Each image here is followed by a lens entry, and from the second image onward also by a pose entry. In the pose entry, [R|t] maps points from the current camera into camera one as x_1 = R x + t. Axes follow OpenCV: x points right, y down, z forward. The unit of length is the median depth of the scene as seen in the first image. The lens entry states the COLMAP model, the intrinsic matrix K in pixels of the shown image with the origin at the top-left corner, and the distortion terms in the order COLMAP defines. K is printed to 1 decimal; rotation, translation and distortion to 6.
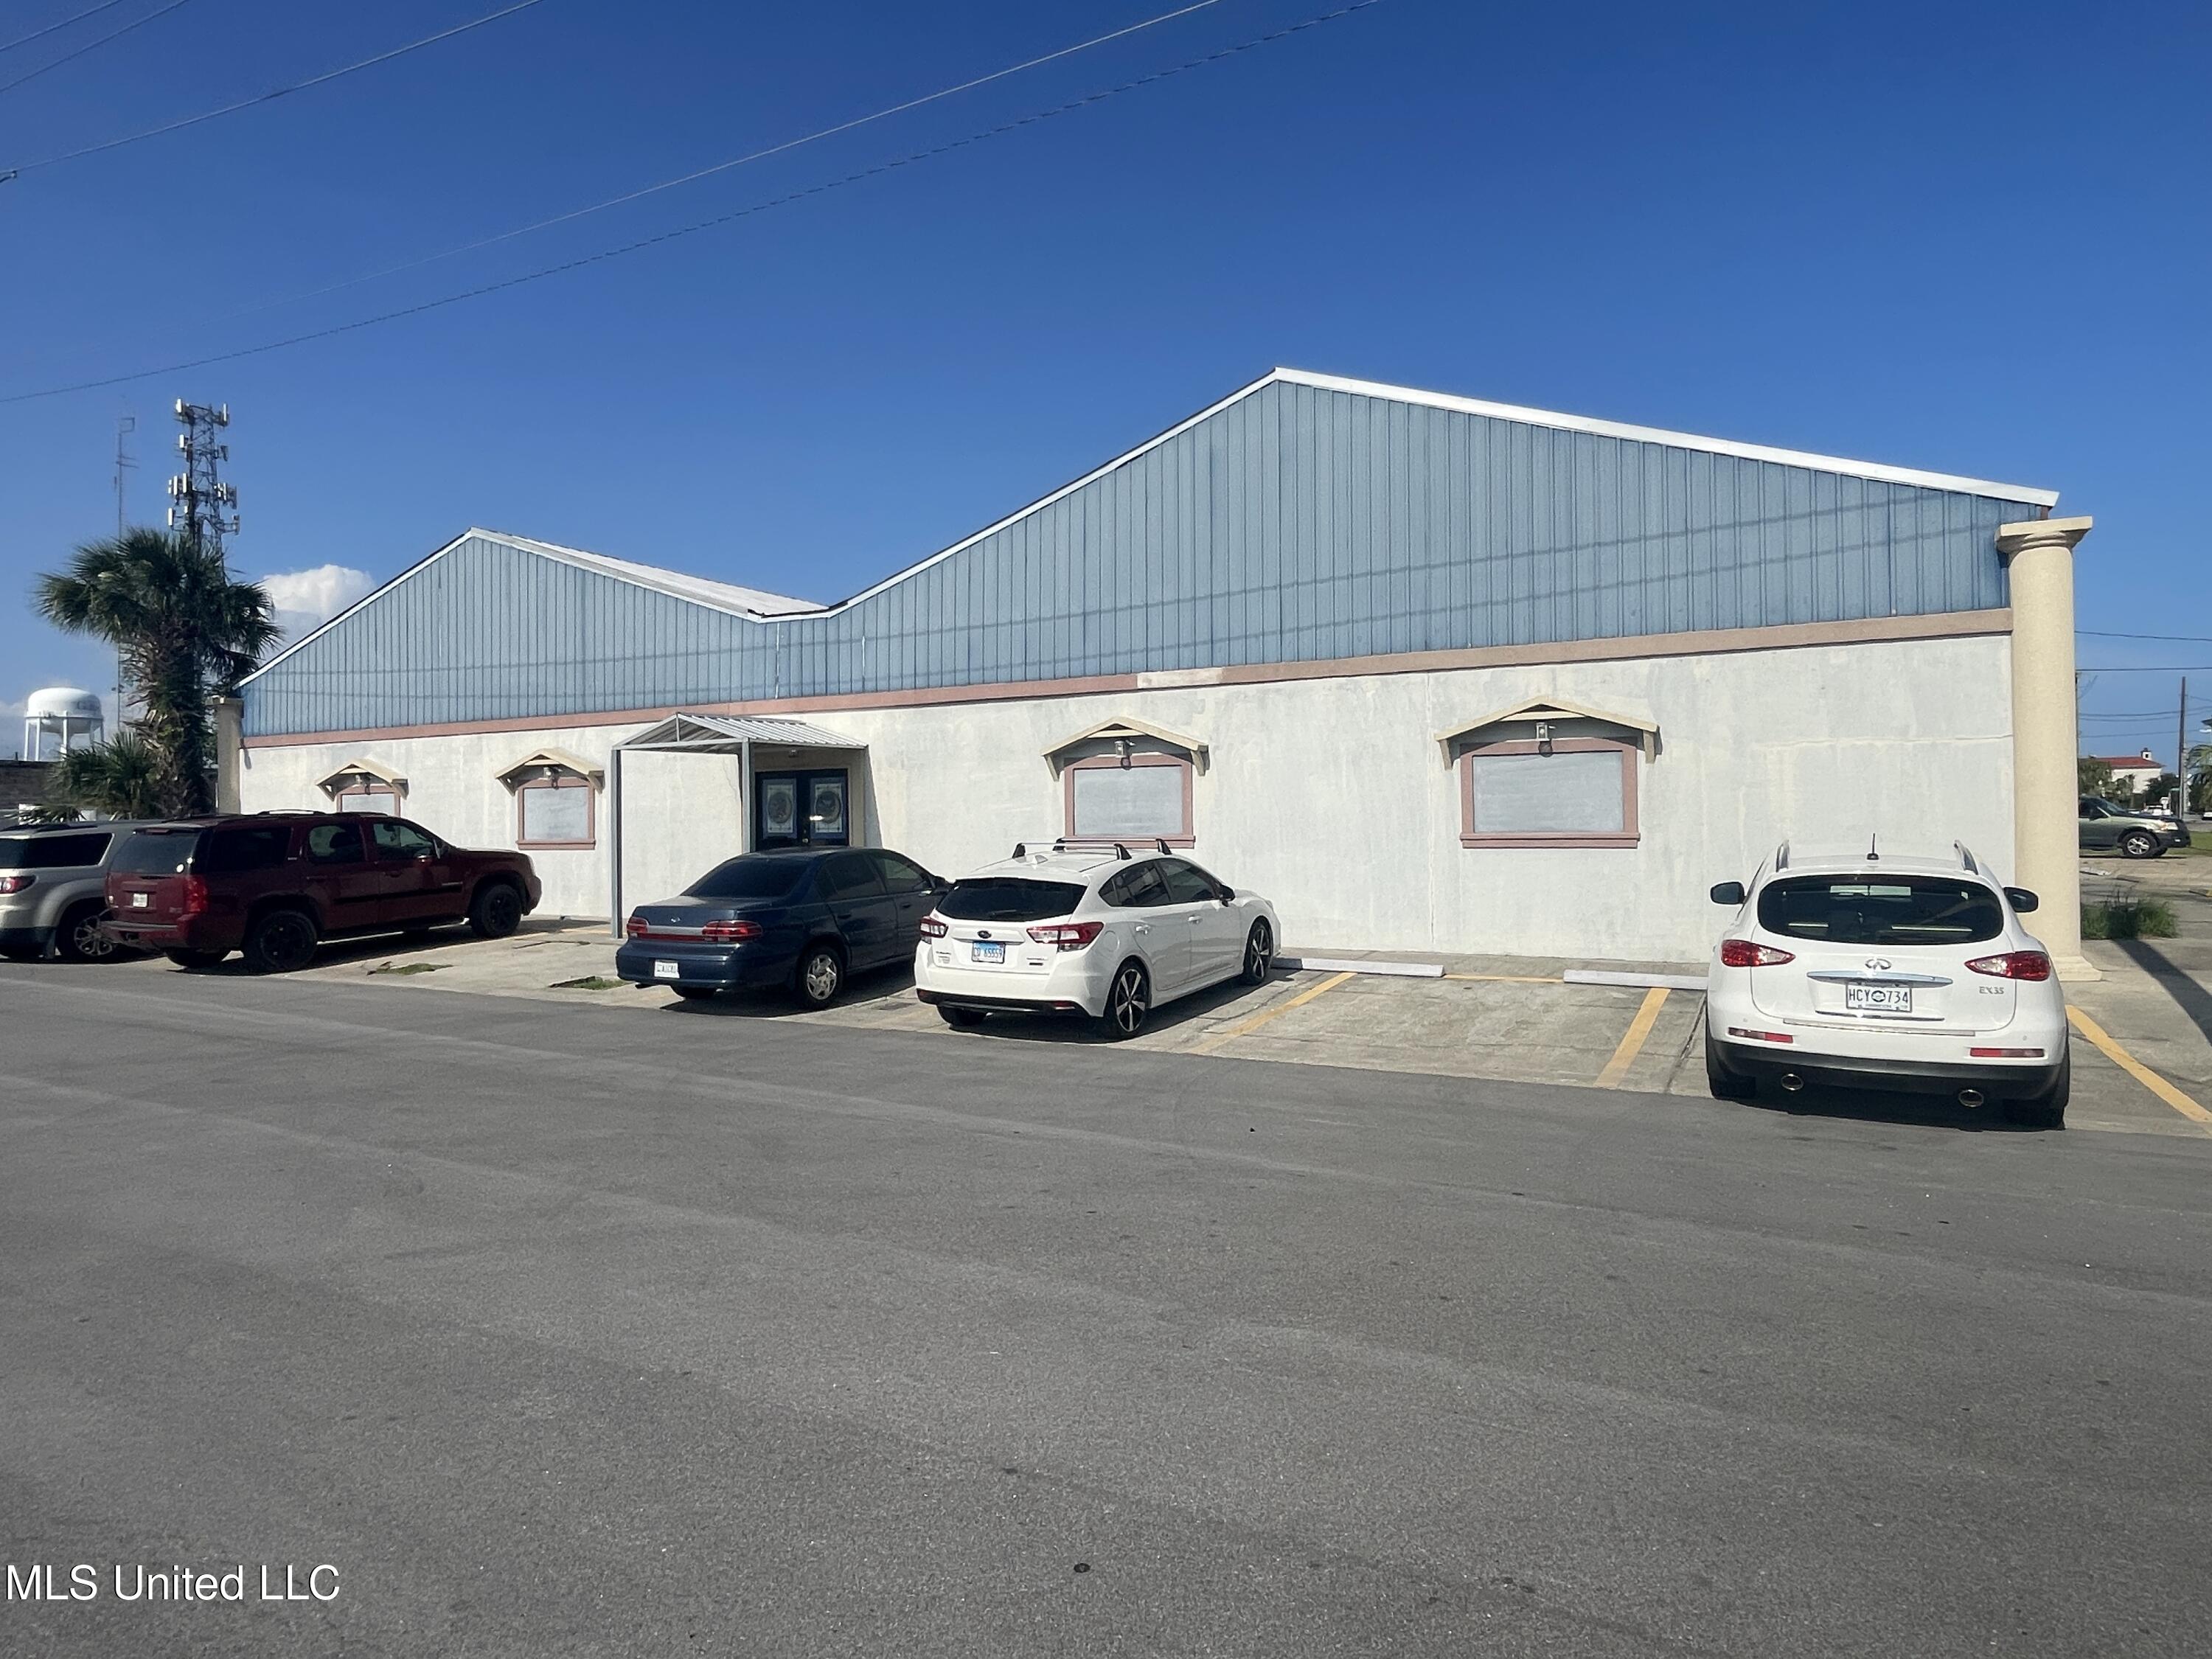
lens RADIAL K [[1244.2, 0, 1110.7], [0, 1244.2, 821.8], [0, 0, 1]] dist [-0.001948, -0.000630]
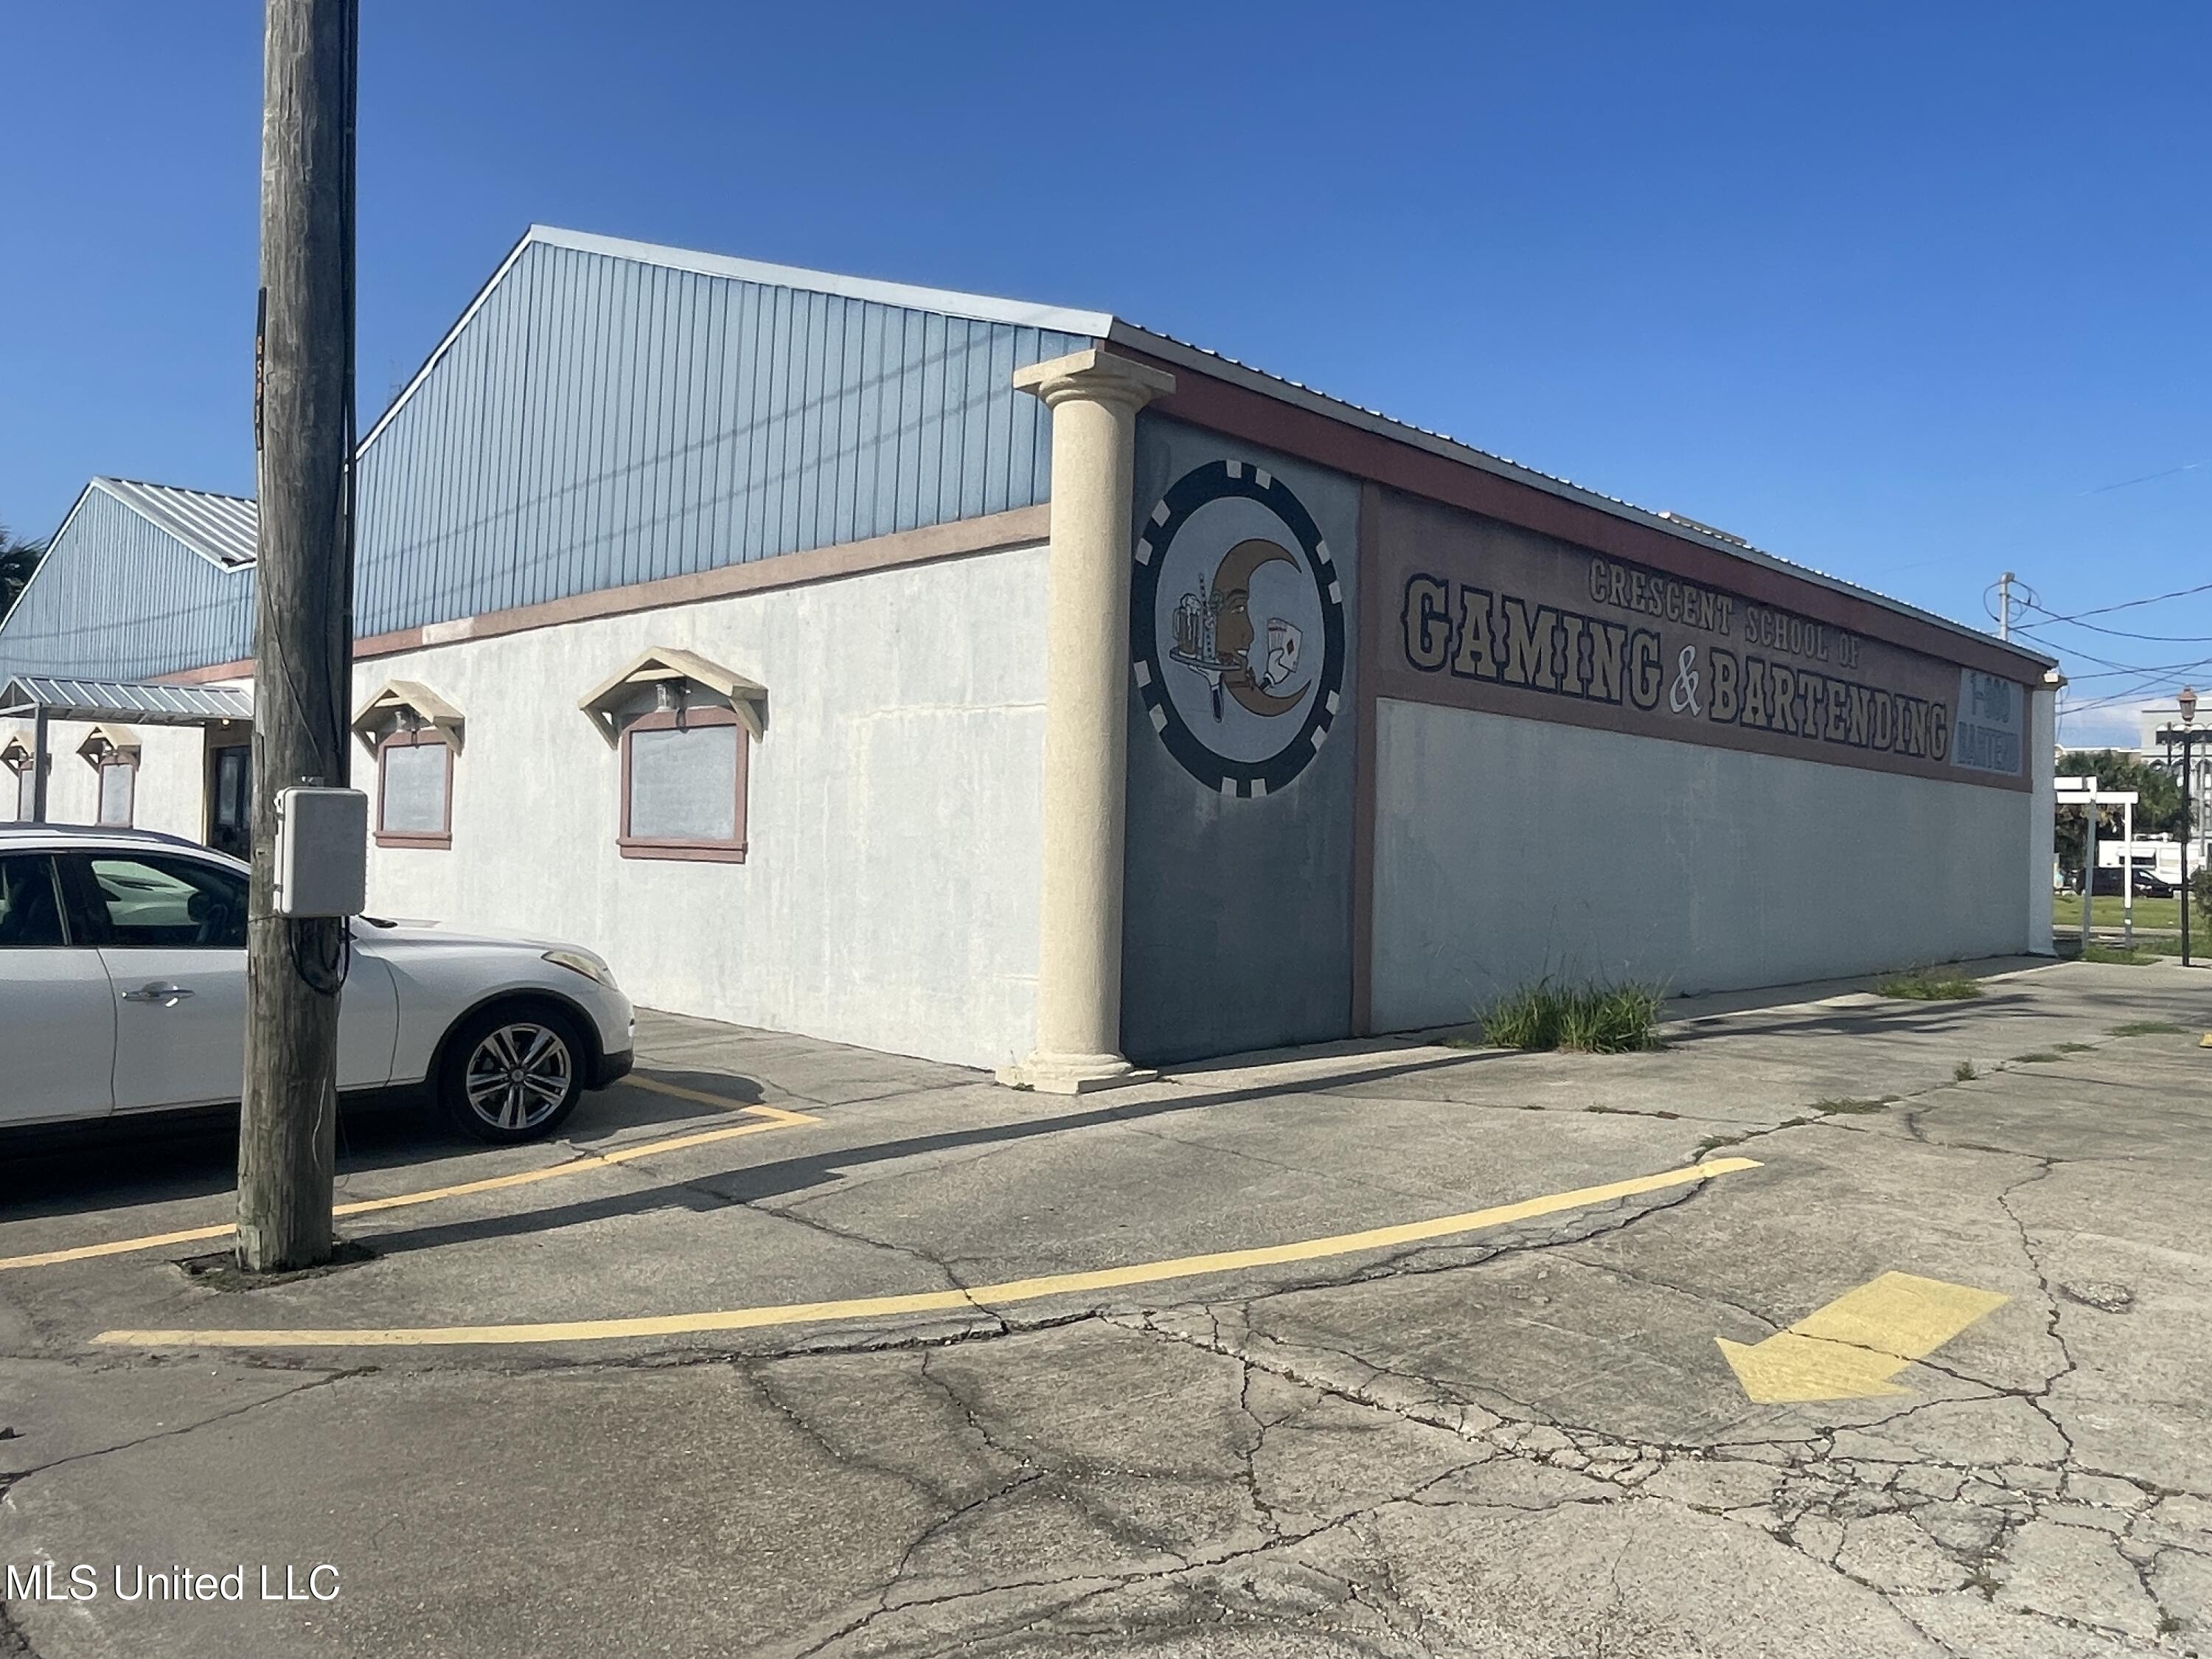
lens RADIAL K [[1607.0, 0, 1108.2], [0, 1607.0, 811.0], [0, 0, 1]] dist [-0.009981, -0.001055]
pose [[0.950451, 0.022640, -0.310048, 0.927274], [-0.026525, 0.999614, -0.008320, -0.006332], [0.309740, 0.016131, 0.950685, 0.208796]]
